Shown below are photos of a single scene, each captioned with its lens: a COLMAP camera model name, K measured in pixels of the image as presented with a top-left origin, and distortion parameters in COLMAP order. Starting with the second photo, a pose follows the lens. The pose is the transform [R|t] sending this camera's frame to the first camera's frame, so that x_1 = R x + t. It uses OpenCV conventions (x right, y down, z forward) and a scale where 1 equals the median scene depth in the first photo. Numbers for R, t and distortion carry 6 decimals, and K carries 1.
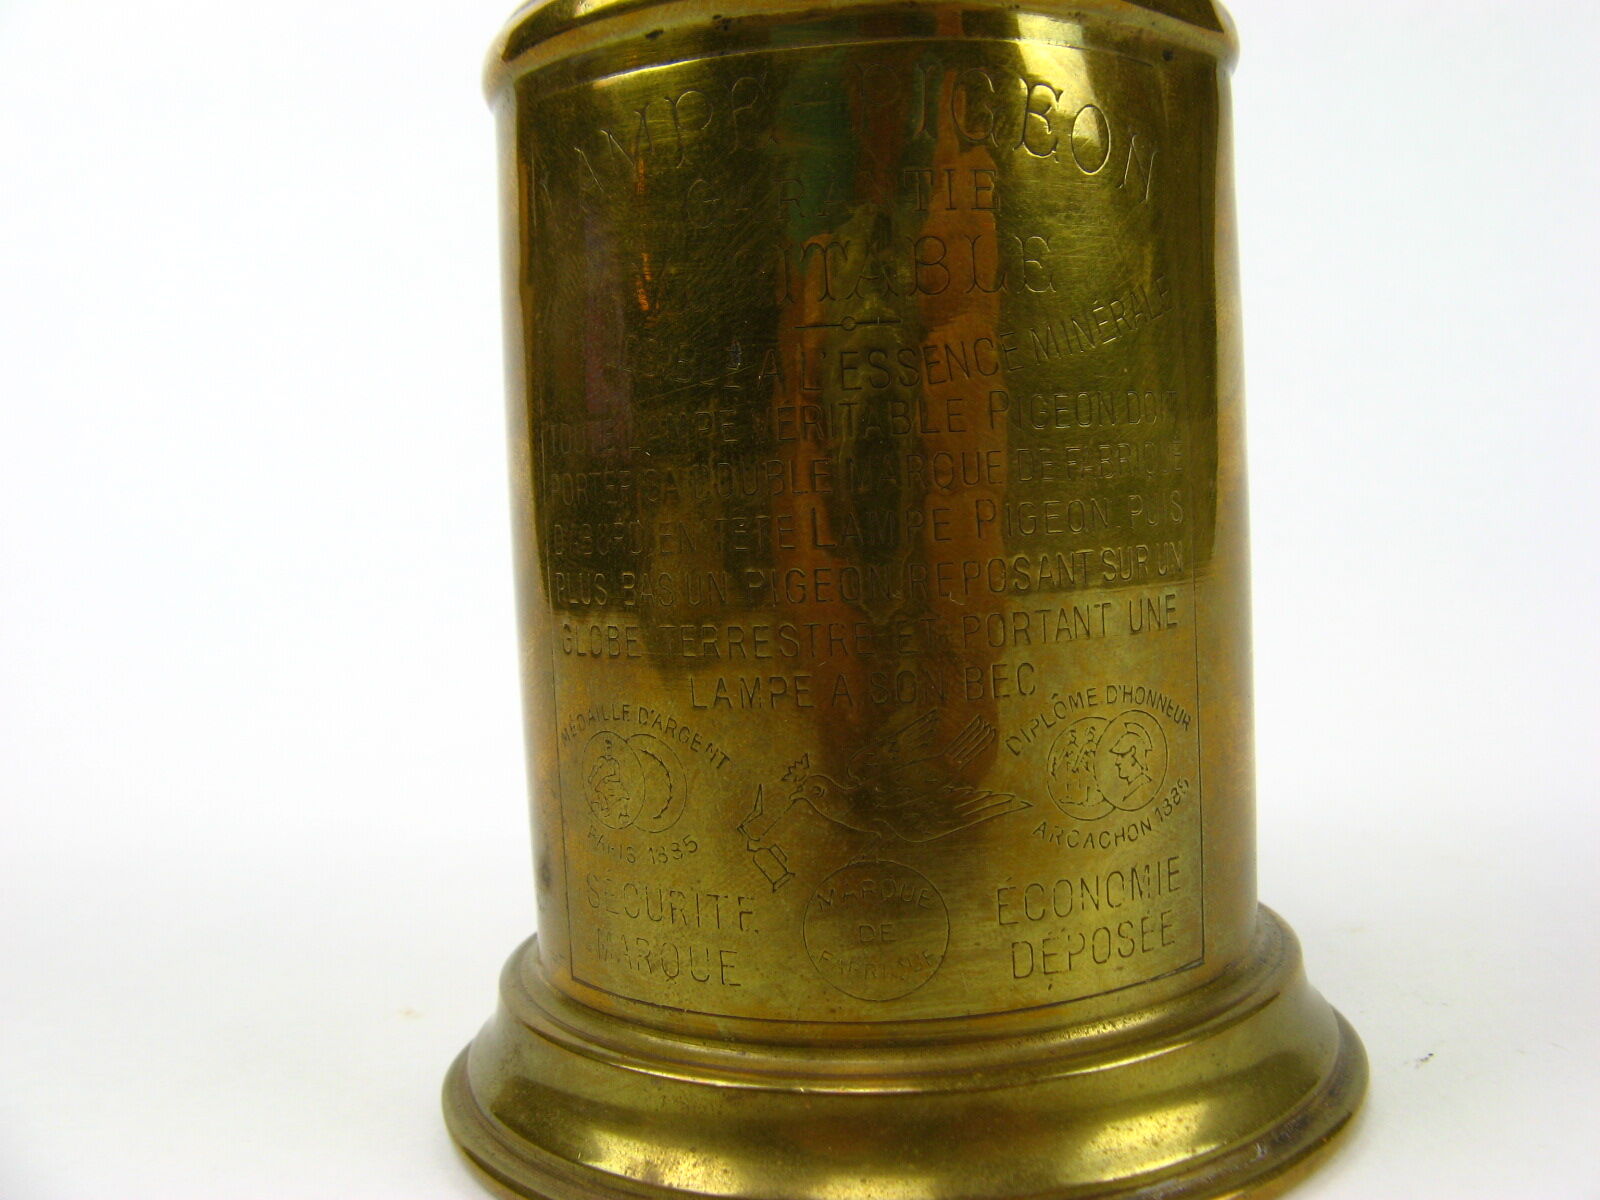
lens RADIAL K [[1675.1, 0, 800.0], [0, 1675.1, 600.0], [0, 0, 1]] dist [-0.143984, -0.009256]
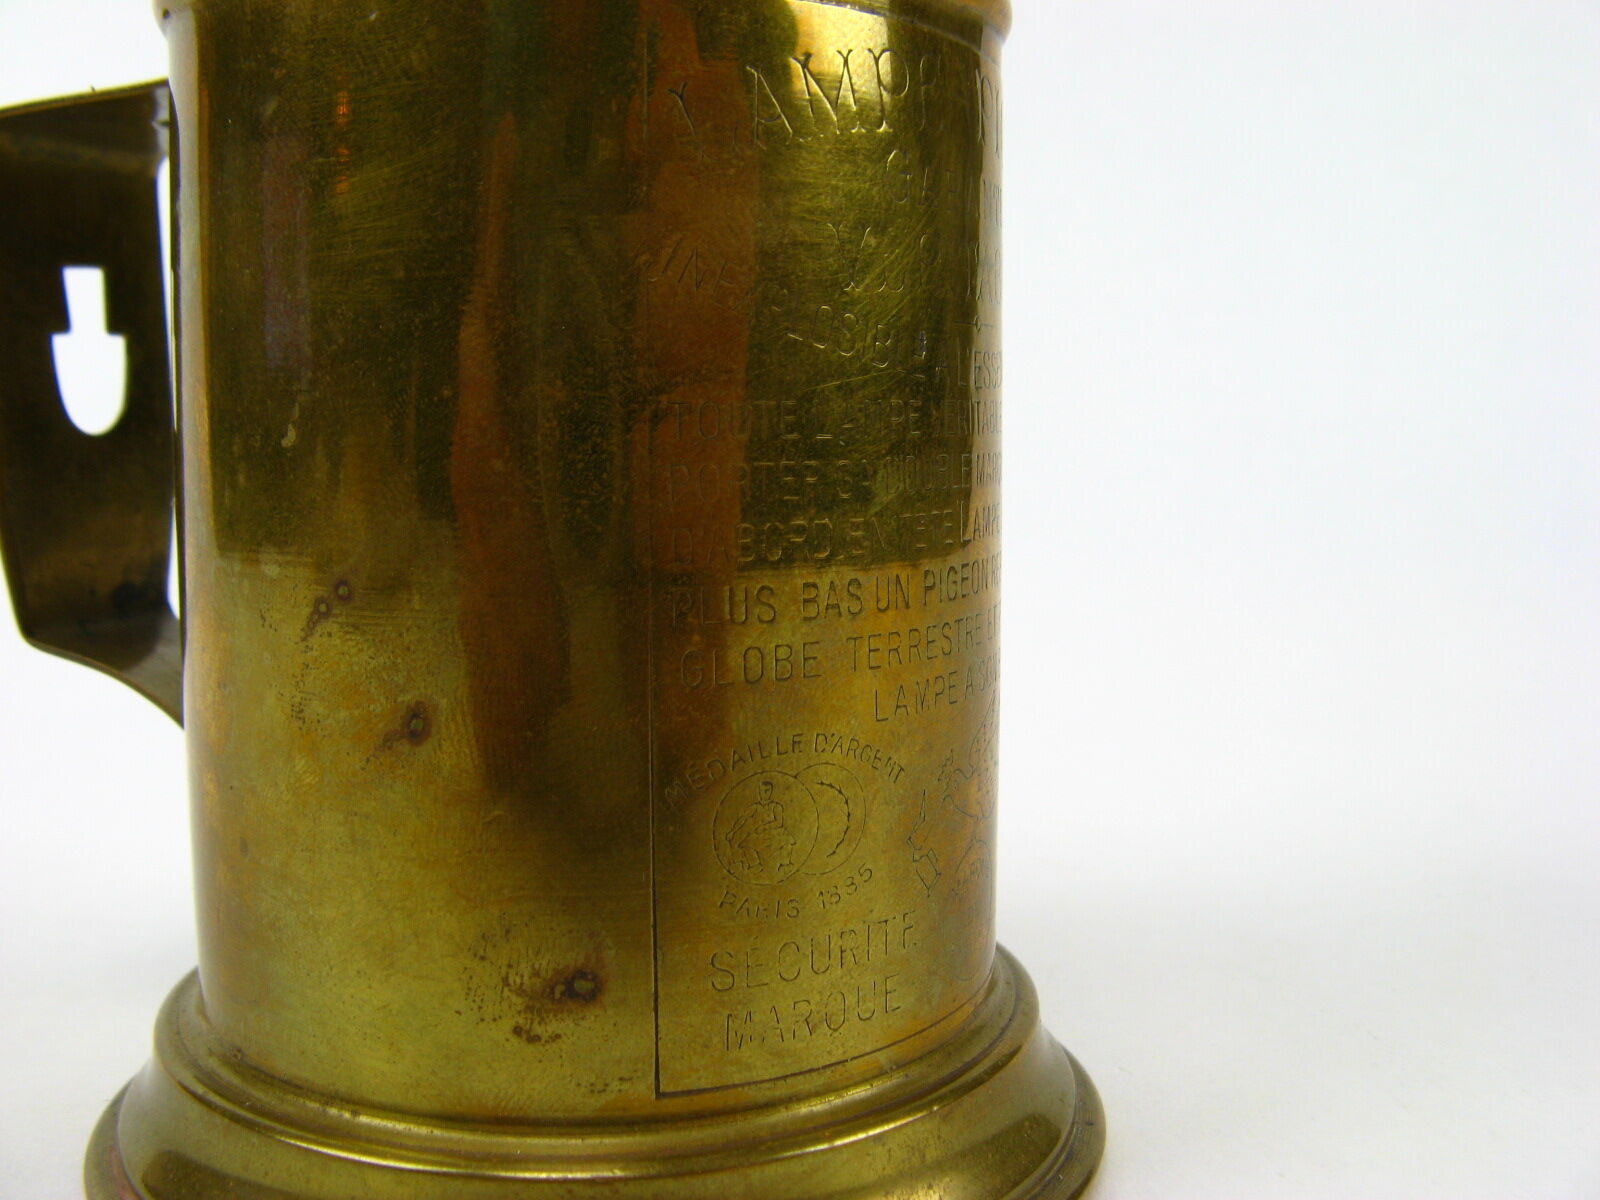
lens RADIAL K [[1666.2, 0, 795.1], [0, 1666.2, 585.7], [0, 0, 1]] dist [-0.145132, -0.003825]
pose [[0.334852, -0.050592, 0.940911, -0.930407], [0.057057, 0.997814, 0.033347, -0.042940], [-0.940542, 0.042519, 0.337007, 0.729949]]
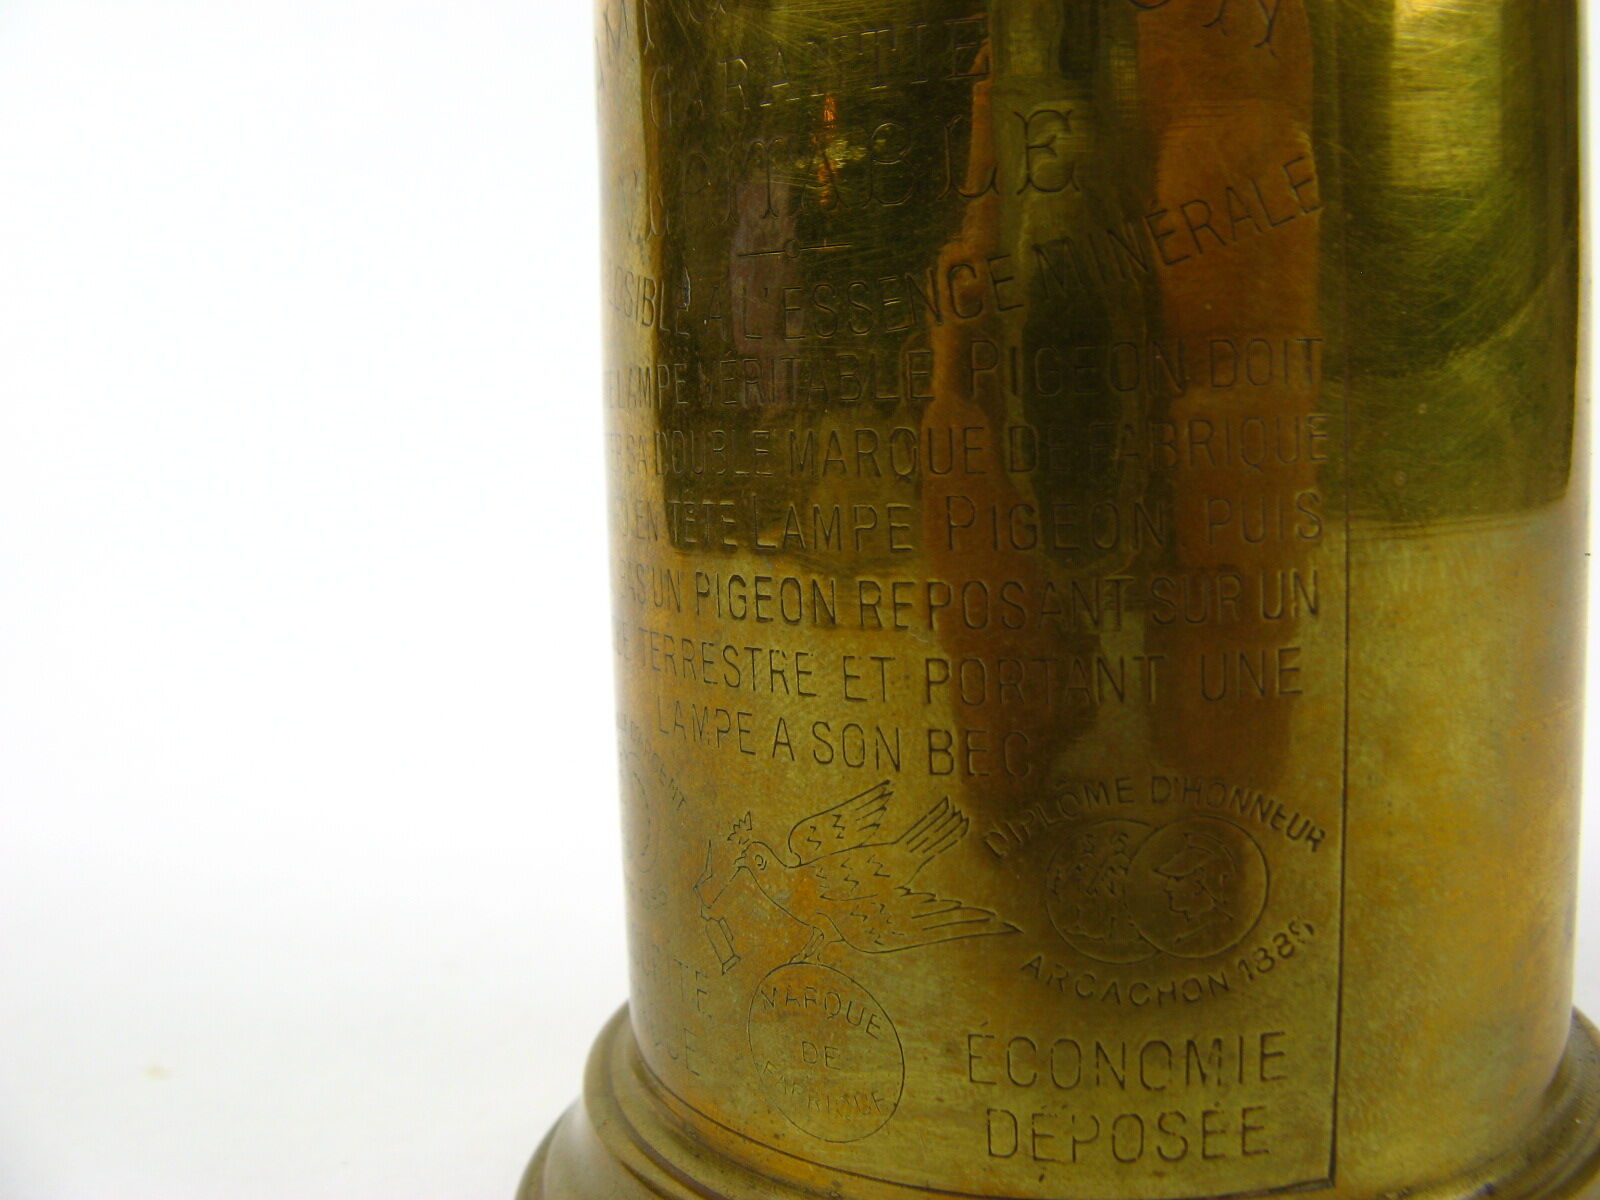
lens RADIAL K [[1675.1, 0, 800.0], [0, 1675.1, 600.0], [0, 0, 1]] dist [-0.143984, -0.009256]
pose [[0.846906, 0.084828, -0.524932, 0.410494], [-0.044258, 0.995013, 0.089389, -0.073723], [0.529897, -0.052471, 0.846437, 0.354238]]
